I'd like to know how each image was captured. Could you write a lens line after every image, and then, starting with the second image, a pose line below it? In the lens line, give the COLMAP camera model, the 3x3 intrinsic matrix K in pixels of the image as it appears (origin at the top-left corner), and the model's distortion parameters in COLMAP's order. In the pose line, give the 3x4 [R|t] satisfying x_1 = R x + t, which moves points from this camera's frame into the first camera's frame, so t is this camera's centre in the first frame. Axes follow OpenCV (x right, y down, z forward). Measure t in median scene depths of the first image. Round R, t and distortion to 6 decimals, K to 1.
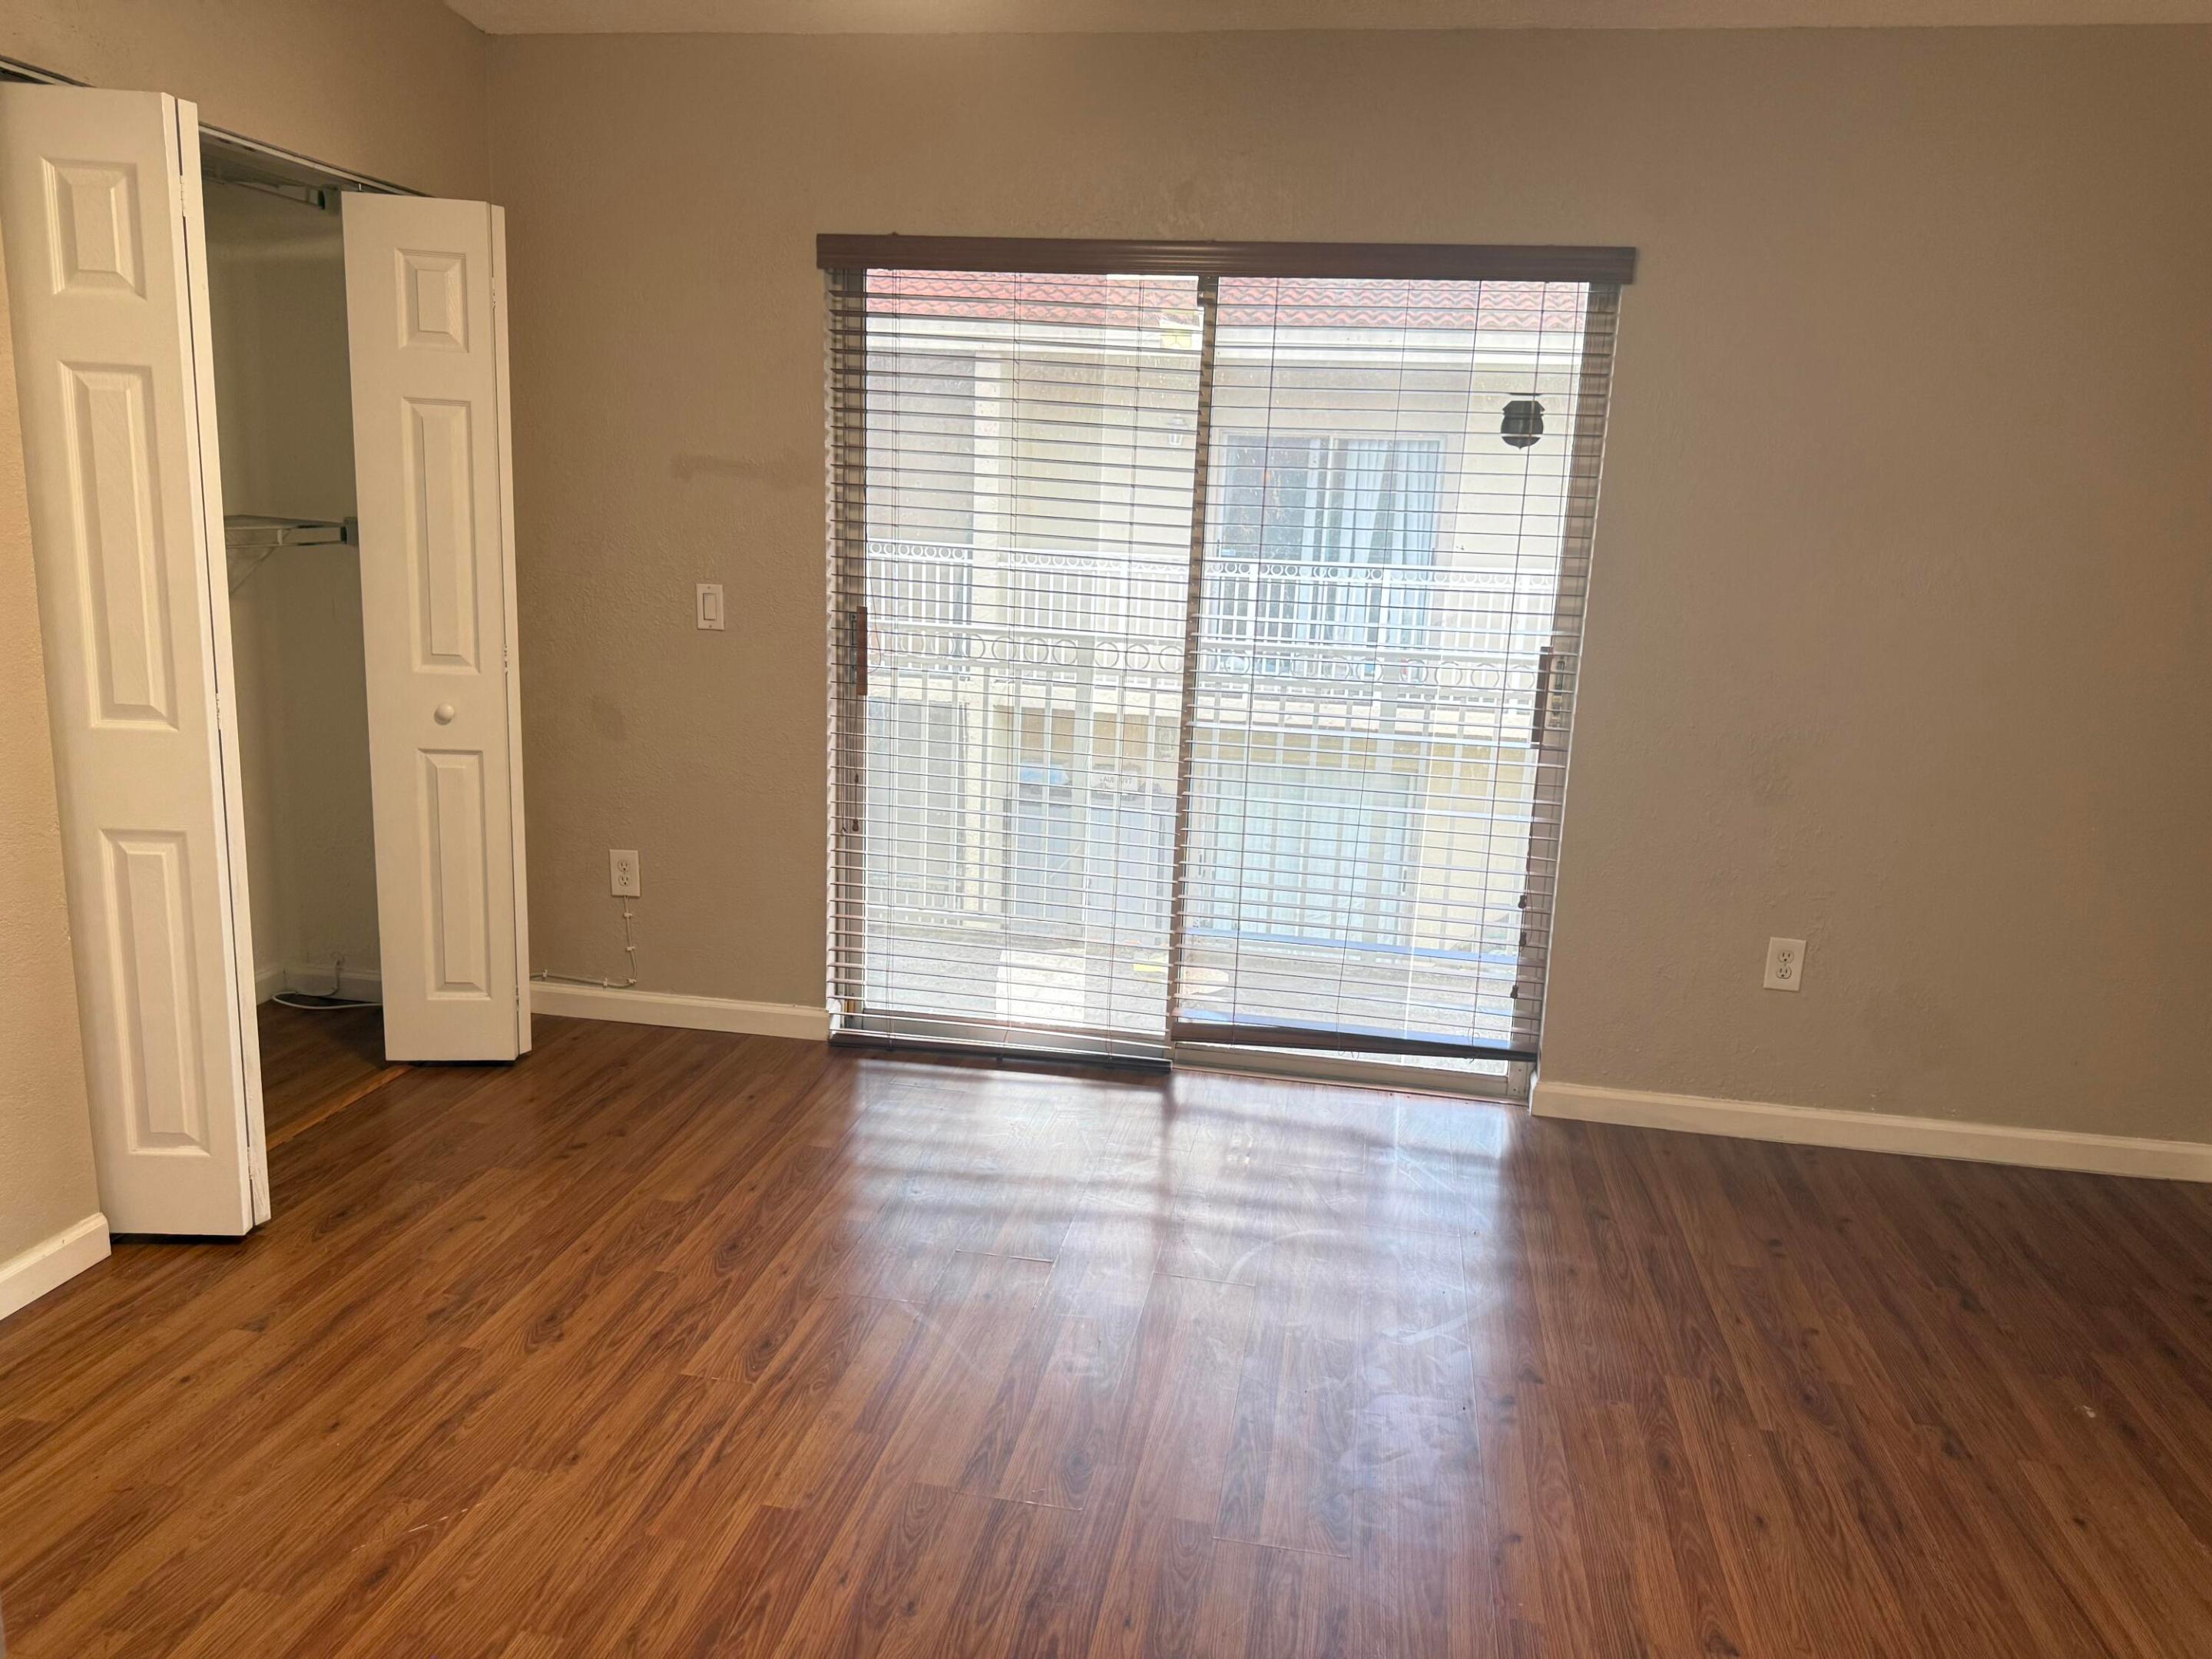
lens RADIAL K [[1598.4, 0, 1095.4], [0, 1598.4, 822.4], [0, 0, 1]] dist [0.004776, -0.003993]
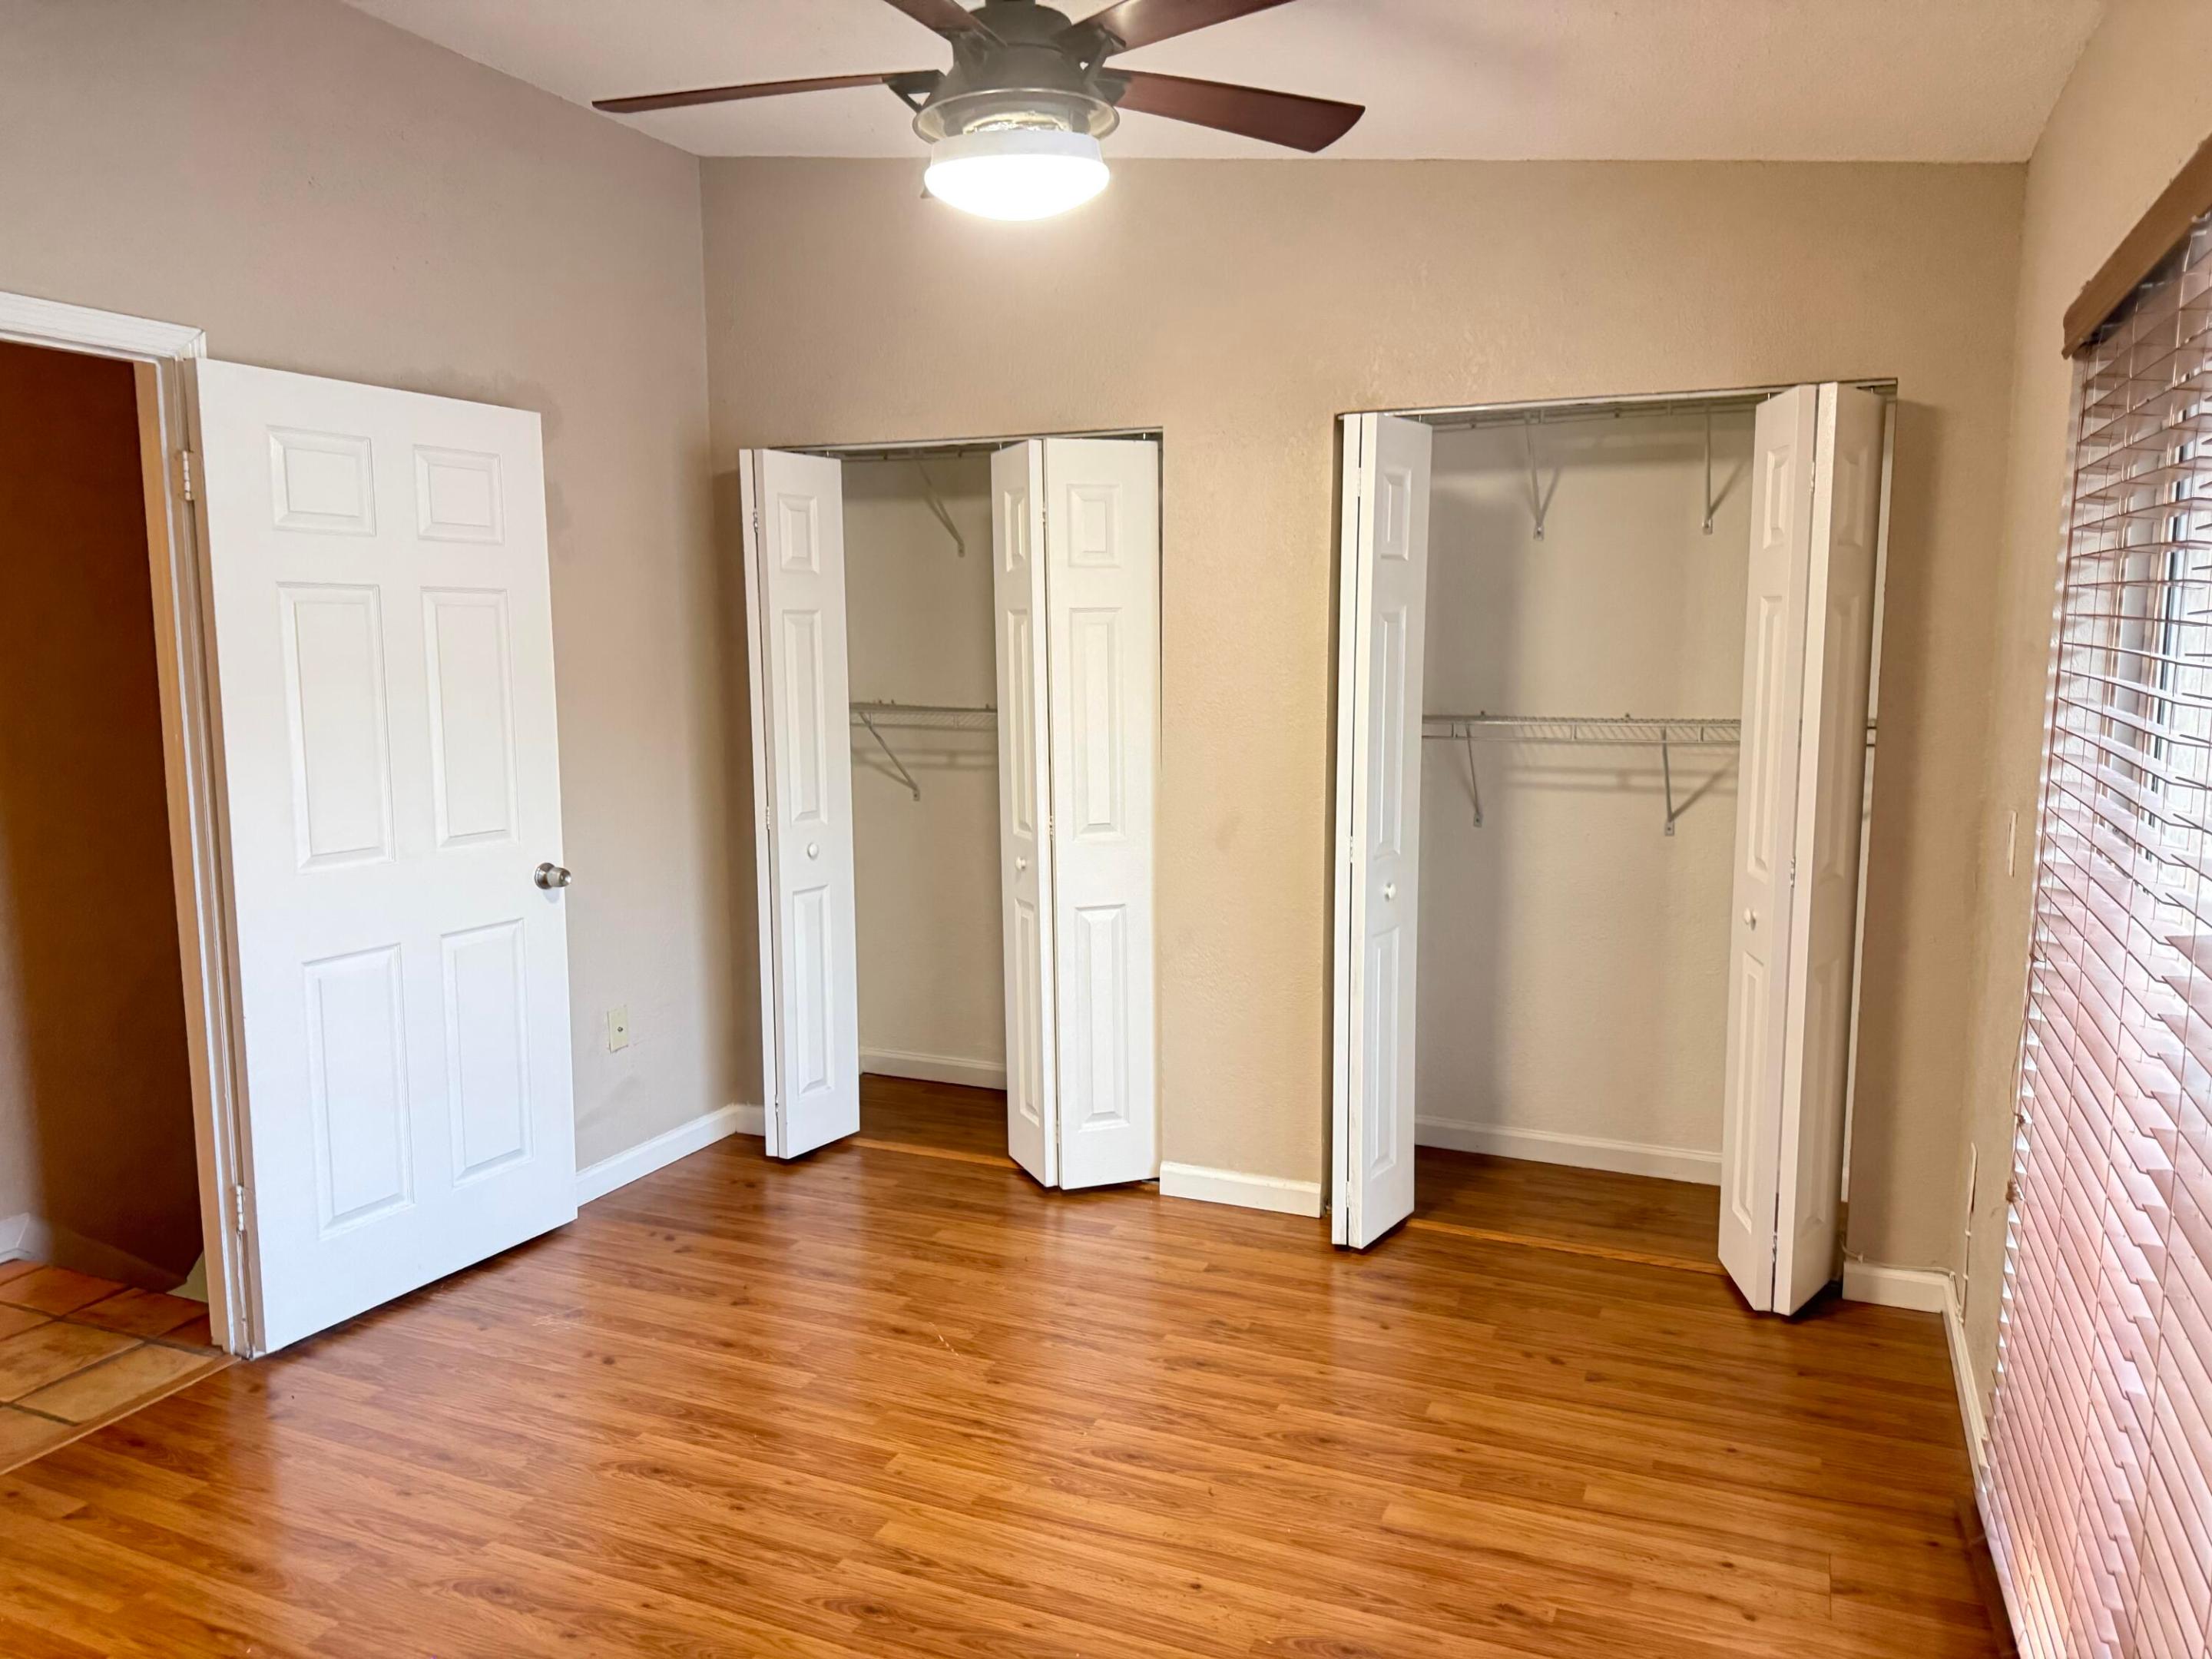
lens RADIAL K [[1605.7, 0, 1094.6], [0, 1605.7, 819.2], [0, 0, 1]] dist [0.023855, -0.023539]
pose [[-0.237405, 0.087428, -0.967468, 0.775802], [-0.206294, 0.968687, 0.138160, -0.224331], [0.949253, 0.232383, -0.211936, 1.048870]]
